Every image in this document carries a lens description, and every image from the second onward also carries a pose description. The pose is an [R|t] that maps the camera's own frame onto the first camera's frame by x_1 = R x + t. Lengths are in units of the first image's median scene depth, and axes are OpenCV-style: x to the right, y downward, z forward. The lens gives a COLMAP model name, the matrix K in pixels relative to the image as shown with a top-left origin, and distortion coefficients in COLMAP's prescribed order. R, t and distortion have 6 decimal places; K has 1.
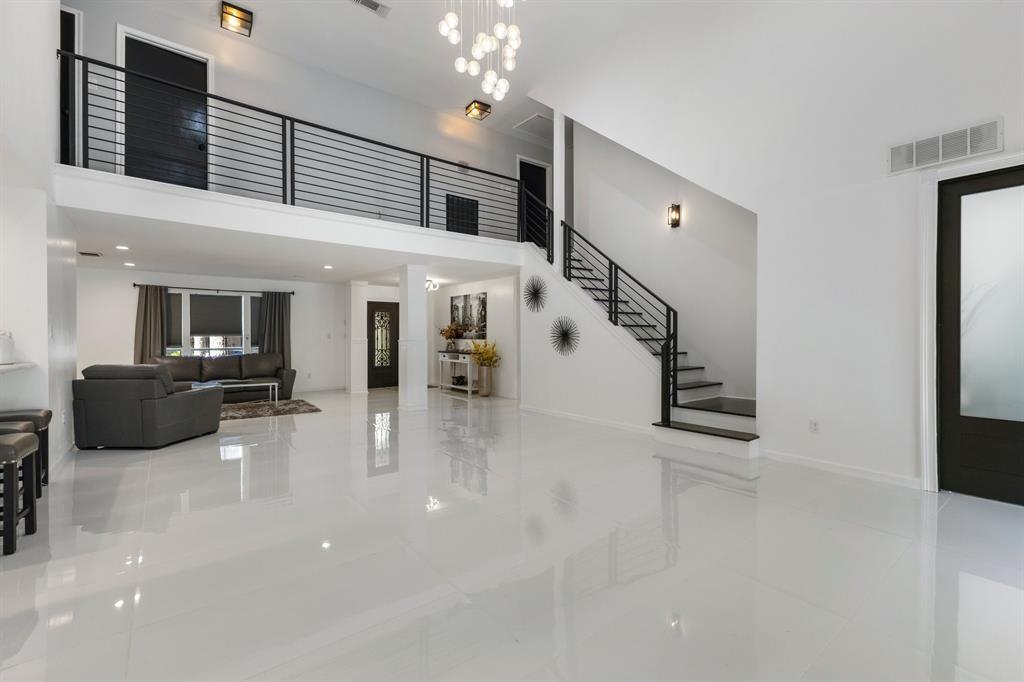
lens RADIAL K [[442.6, 0, 521.8], [0, 442.6, 338.9], [0, 0, 1]] dist [-0.000975, -0.000049]
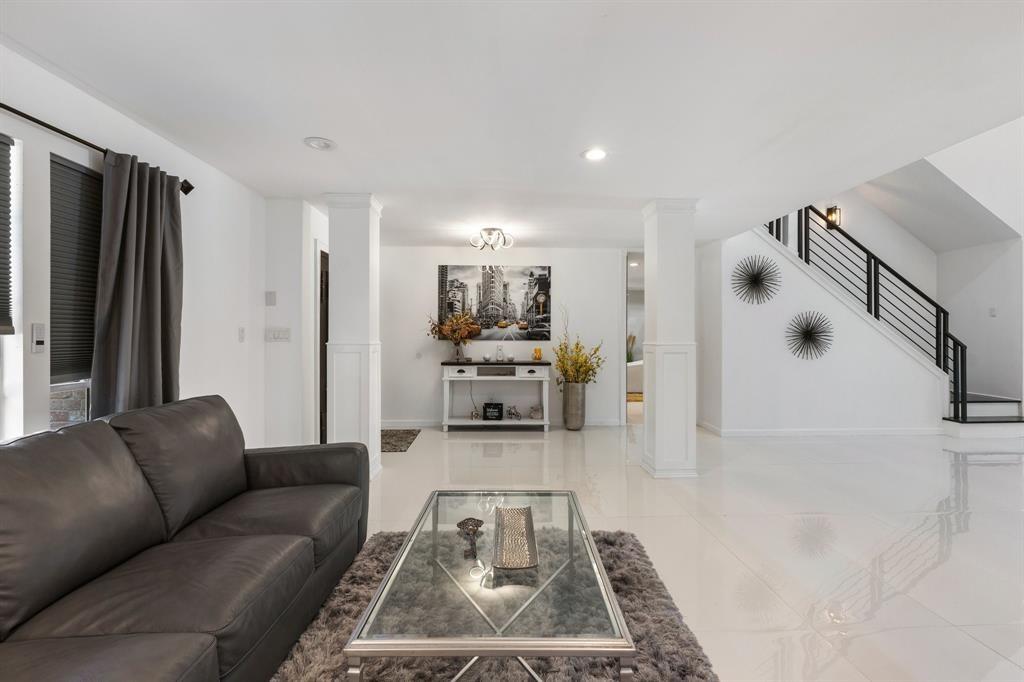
lens RADIAL K [[442.6, 0, 508.3], [0, 442.6, 335.5], [0, 0, 1]] dist [-0.000975, -0.000049]
pose [[0.608145, 0.001440, 0.793825, -0.680334], [0.003854, 0.999981, -0.004767, -0.003629], [-0.793817, 0.005959, 0.608128, 0.719203]]
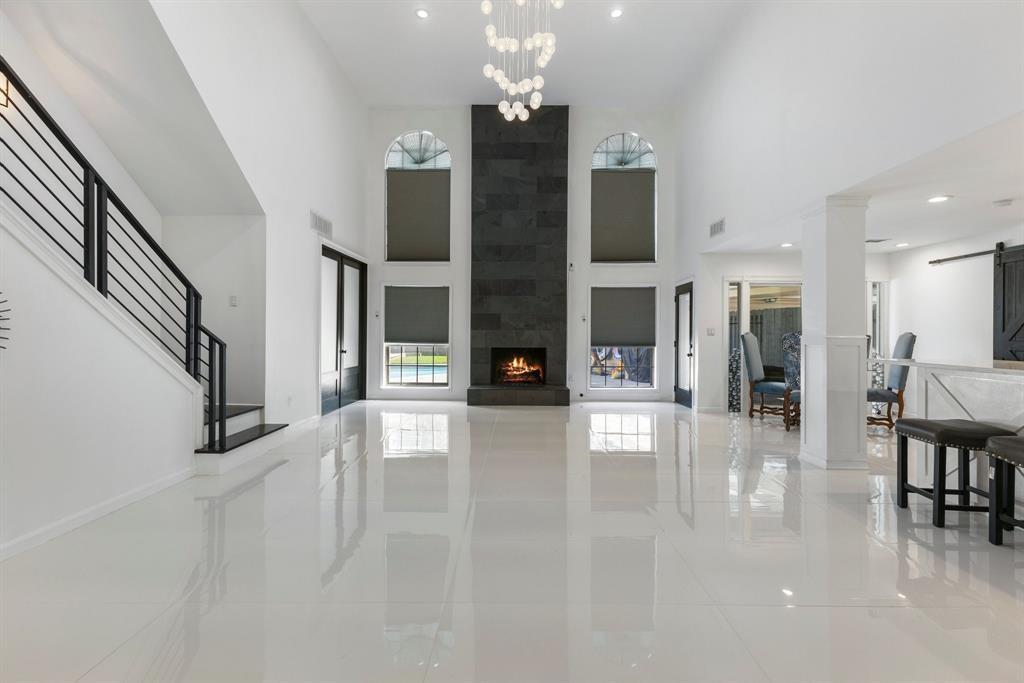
lens RADIAL K [[442.6, 0, 514.7], [0, 442.6, 331.9], [0, 0, 1]] dist [-0.000975, -0.000049]
pose [[-0.771073, -0.005584, 0.636723, -0.314530], [-0.005712, 0.999982, 0.001852, -0.003609], [-0.636721, -0.002209, -0.771091, 0.745142]]
